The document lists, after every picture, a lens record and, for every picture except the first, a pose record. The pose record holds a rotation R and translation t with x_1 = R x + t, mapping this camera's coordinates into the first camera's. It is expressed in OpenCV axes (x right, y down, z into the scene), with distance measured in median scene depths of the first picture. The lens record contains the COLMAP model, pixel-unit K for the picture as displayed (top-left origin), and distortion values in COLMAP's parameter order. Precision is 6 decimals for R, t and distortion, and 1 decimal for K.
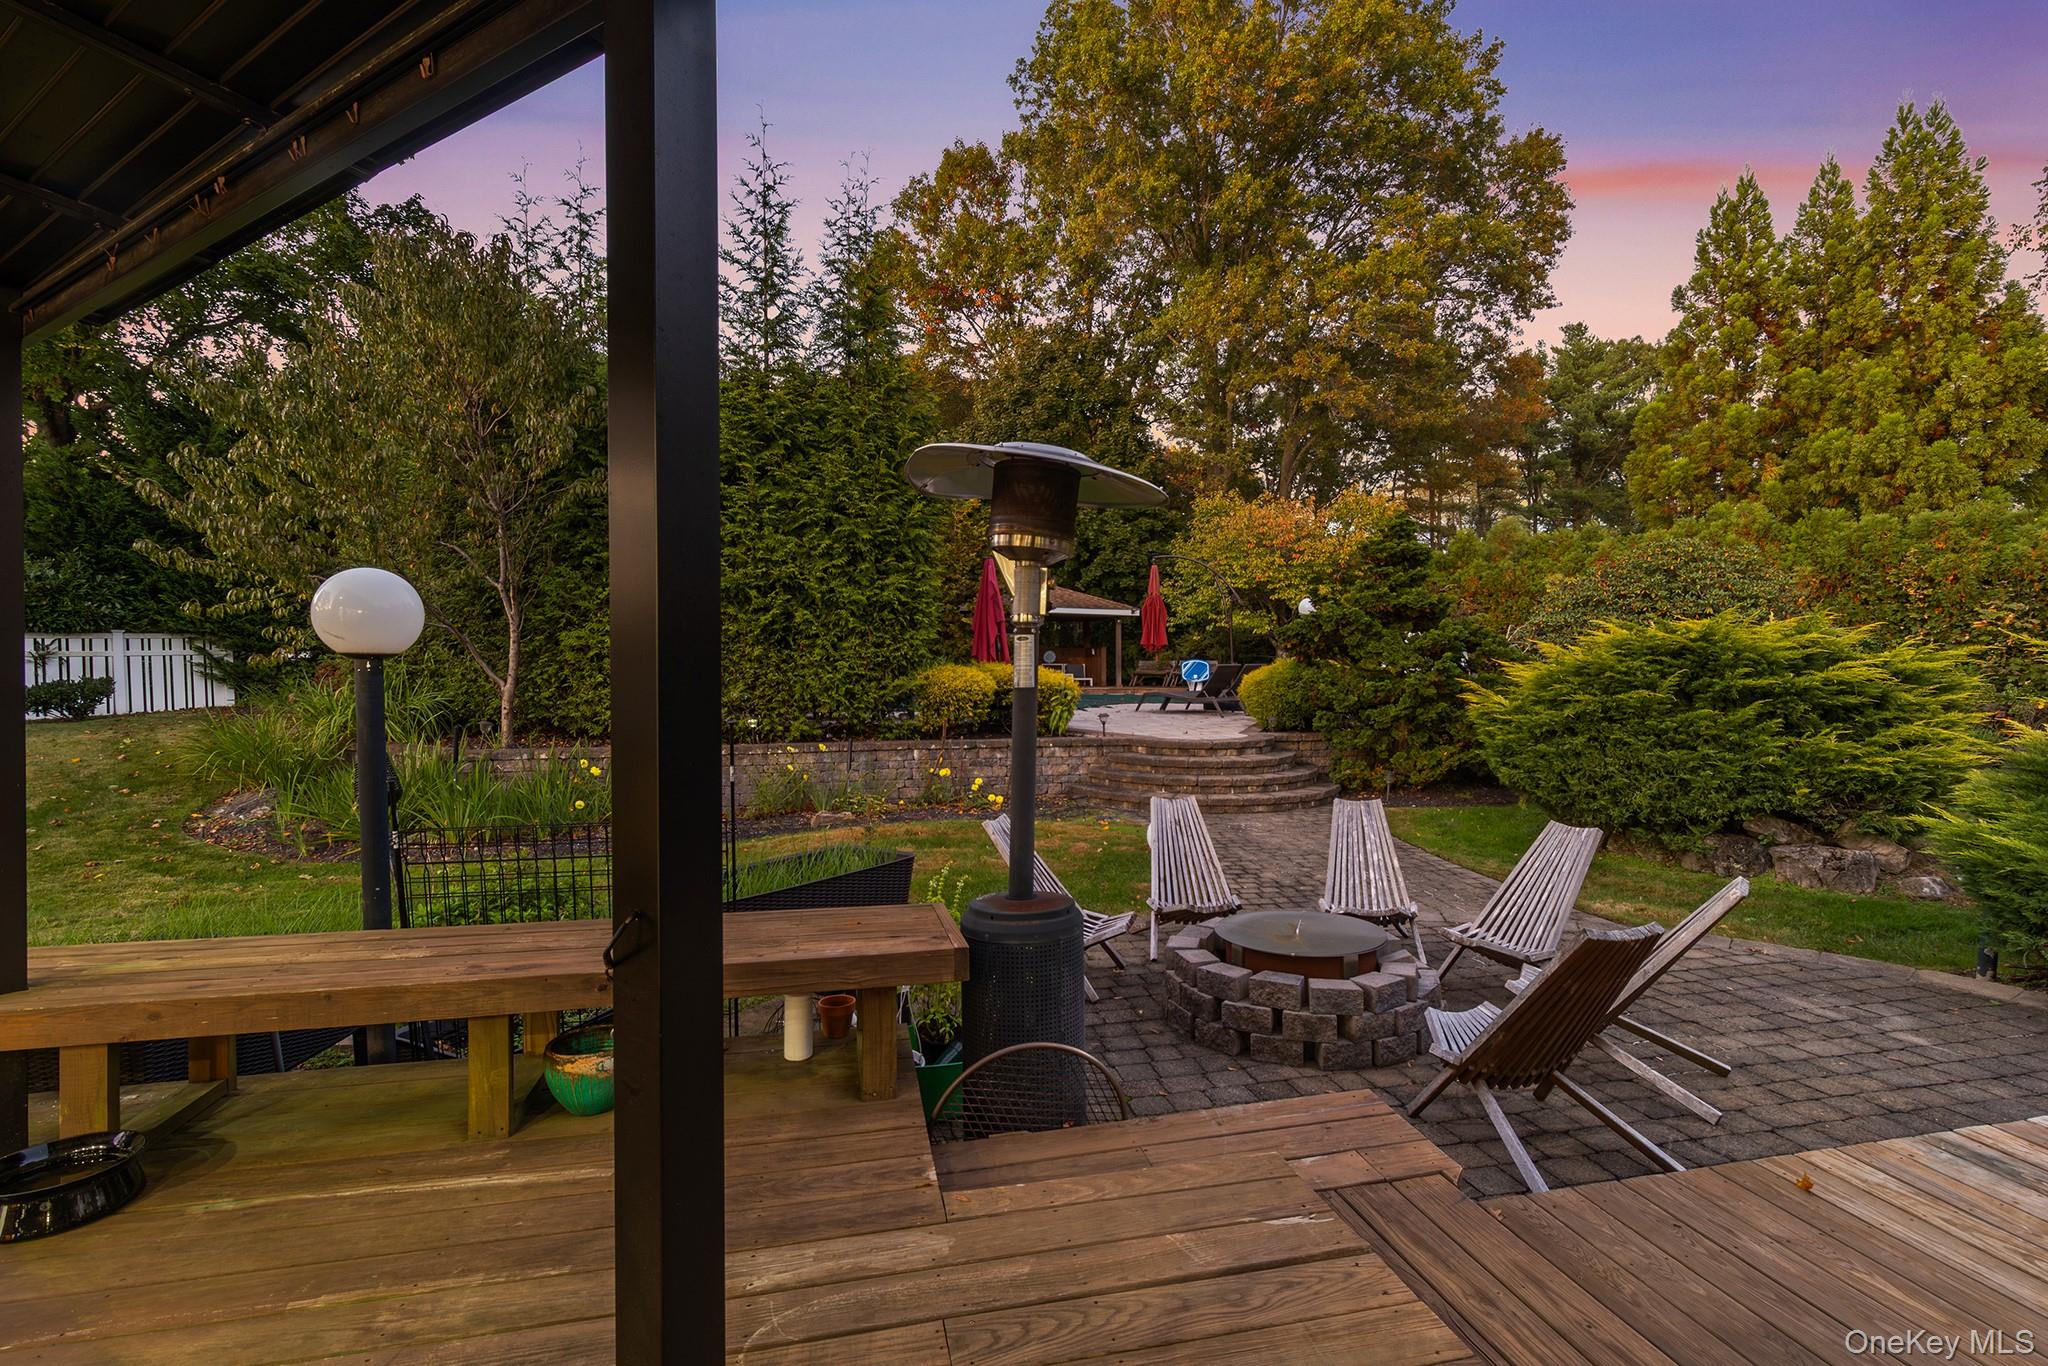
lens RADIAL K [[952.6, 0, 1031.7], [0, 952.6, 680.1], [0, 0, 1]] dist [0.007266, 0.000981]
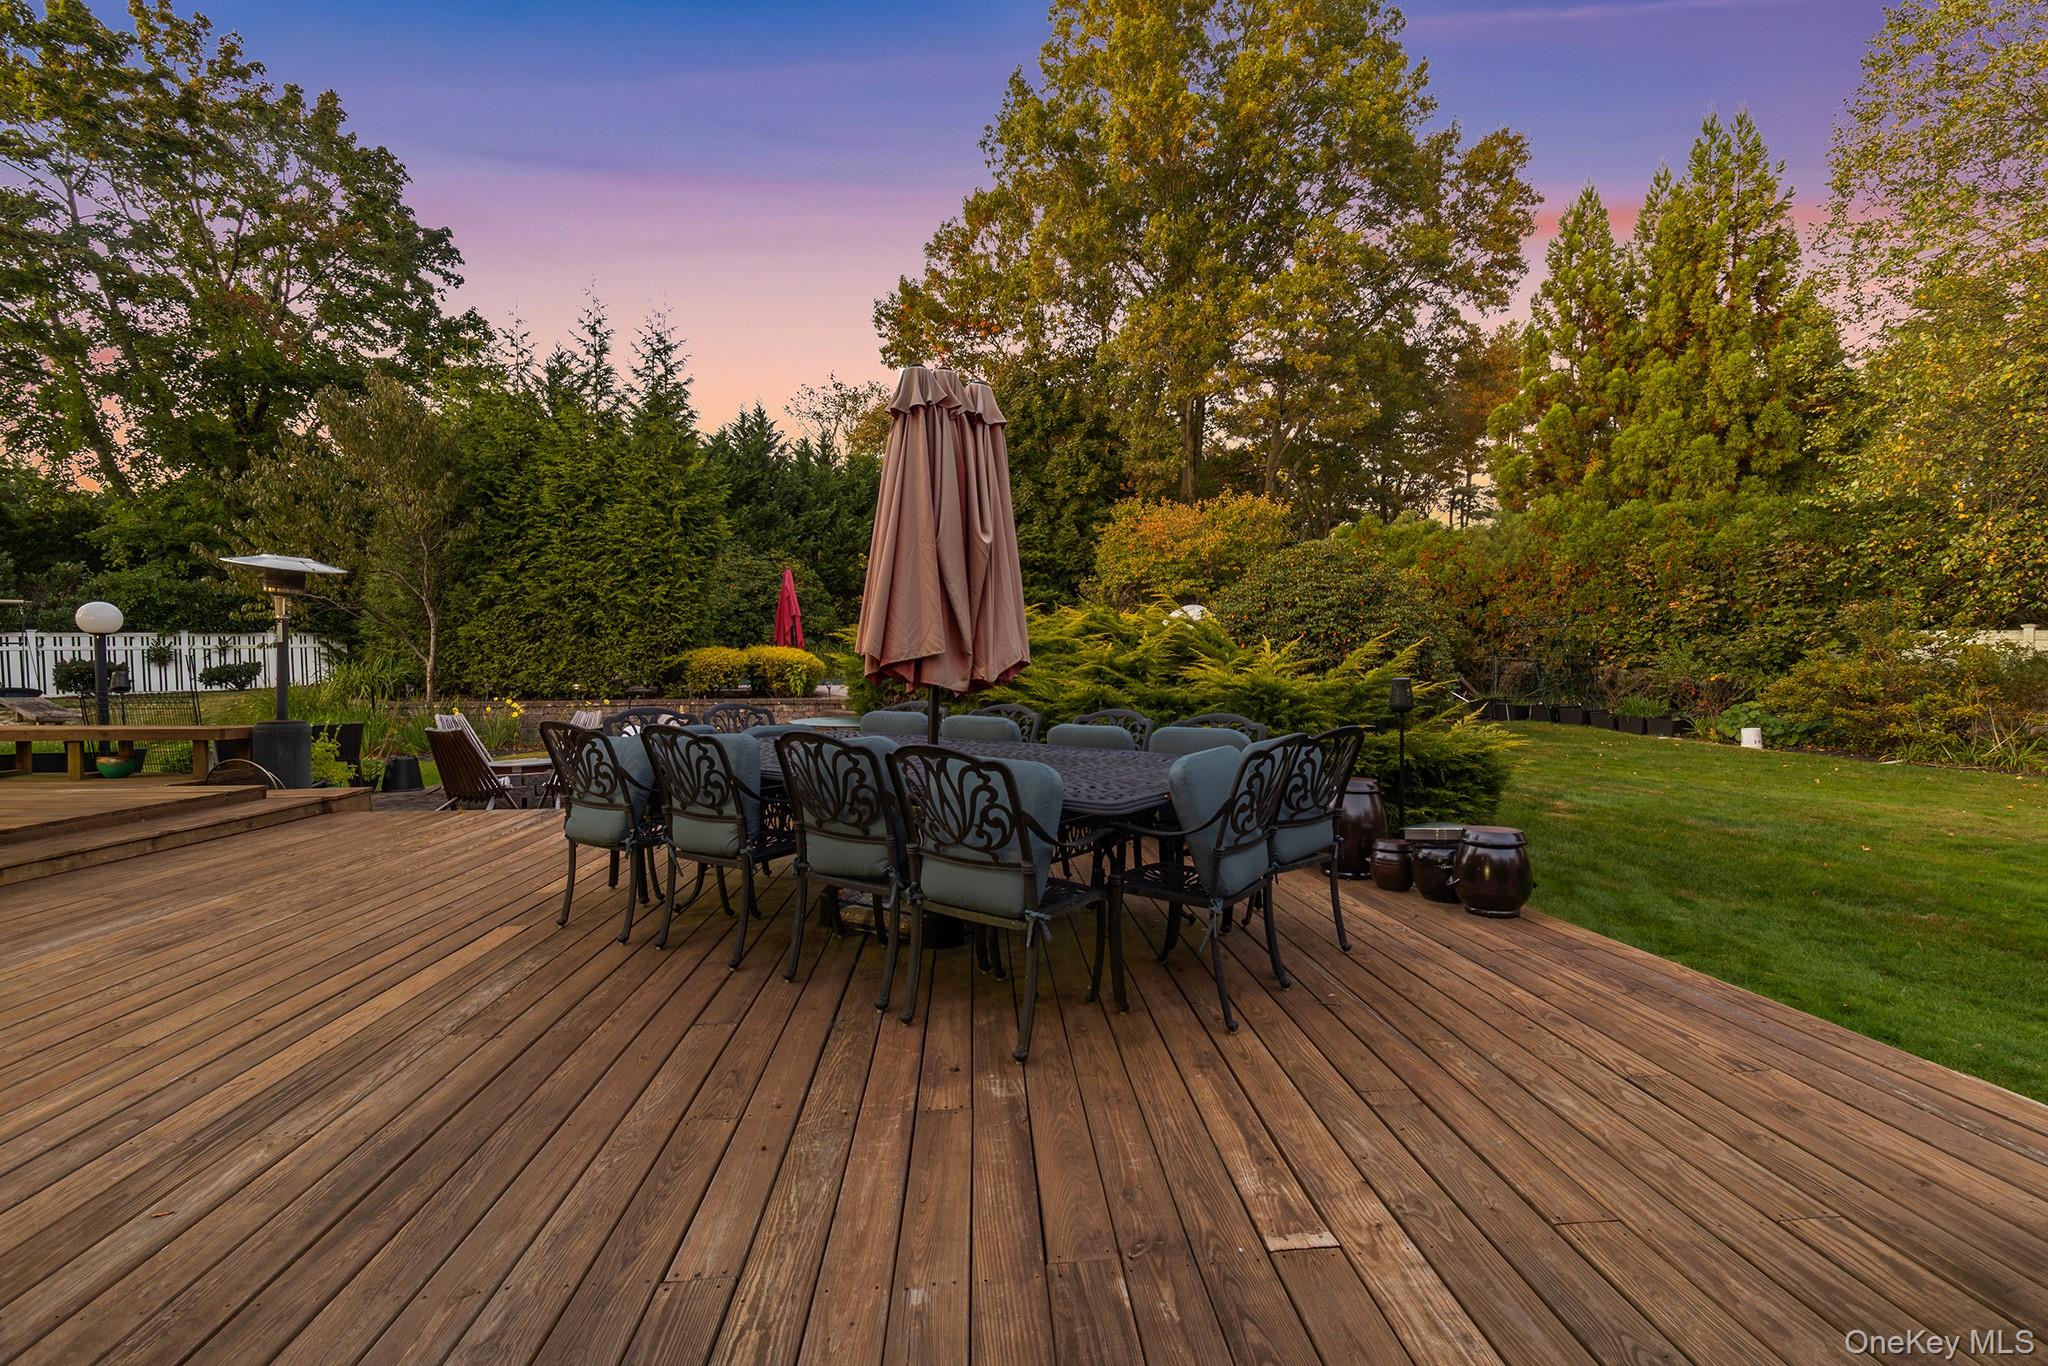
lens RADIAL K [[952.6, 0, 1033.8], [0, 952.6, 680.2], [0, 0, 1]] dist [0.007266, 0.000981]
pose [[0.983409, -0.002898, -0.181378, 0.471263], [0.004123, 0.999971, 0.006376, 0.019737], [0.181355, -0.007018, 0.983393, -0.236135]]
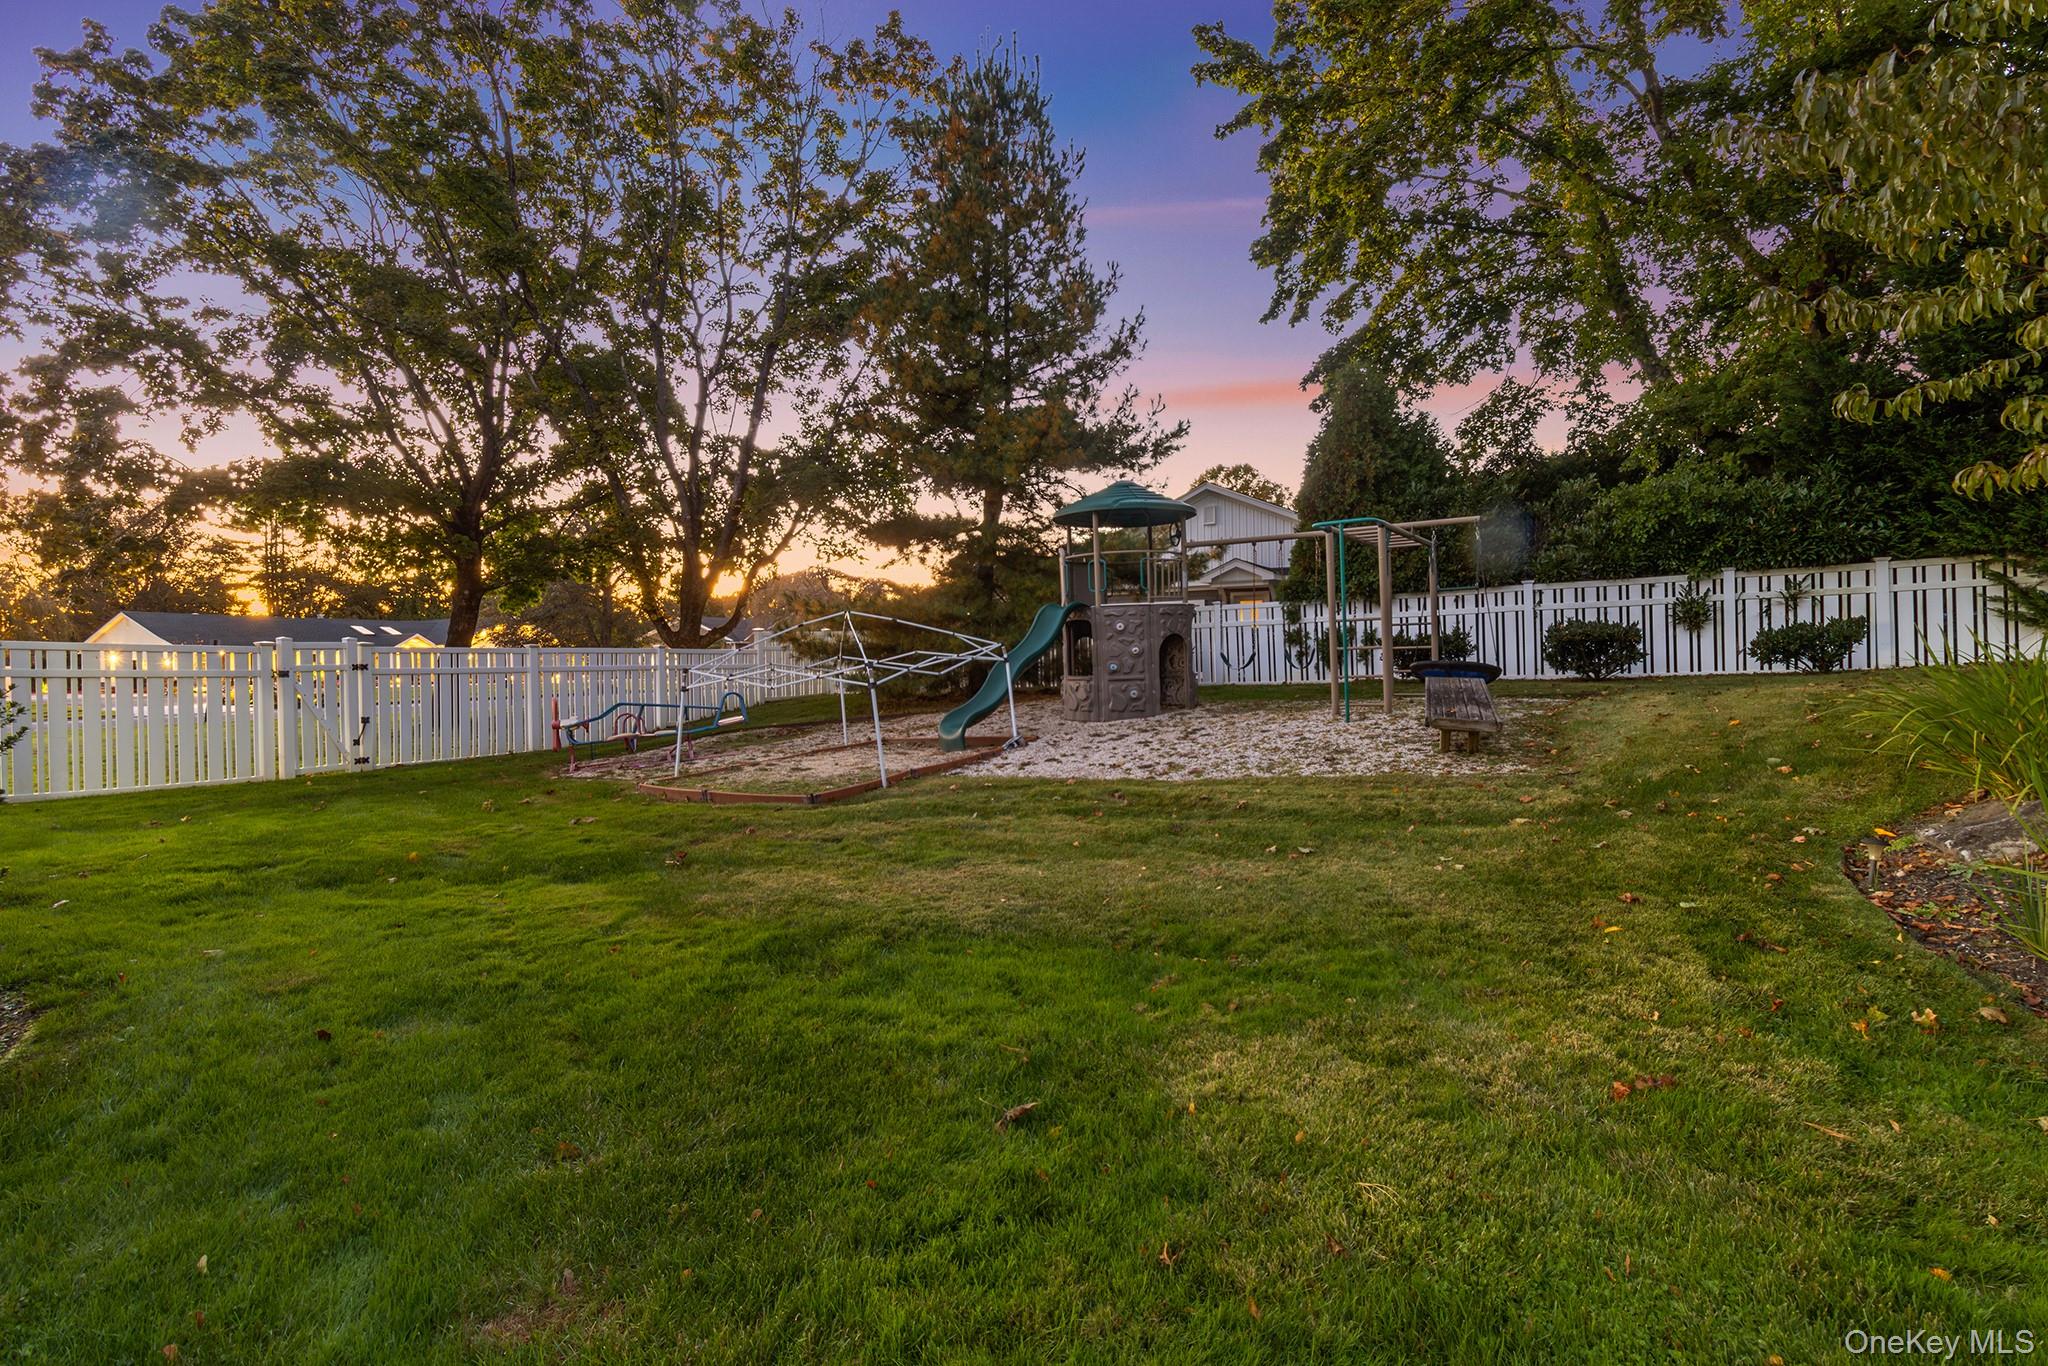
lens RADIAL K [[952.6, 0, 1038.5], [0, 952.6, 685.0], [0, 0, 1]] dist [0.007266, 0.000981]
pose [[0.038528, 0.026589, -0.998904, -0.214813], [0.003953, 0.999634, 0.026761, 0.026513], [0.999250, -0.004980, 0.038409, 0.301566]]
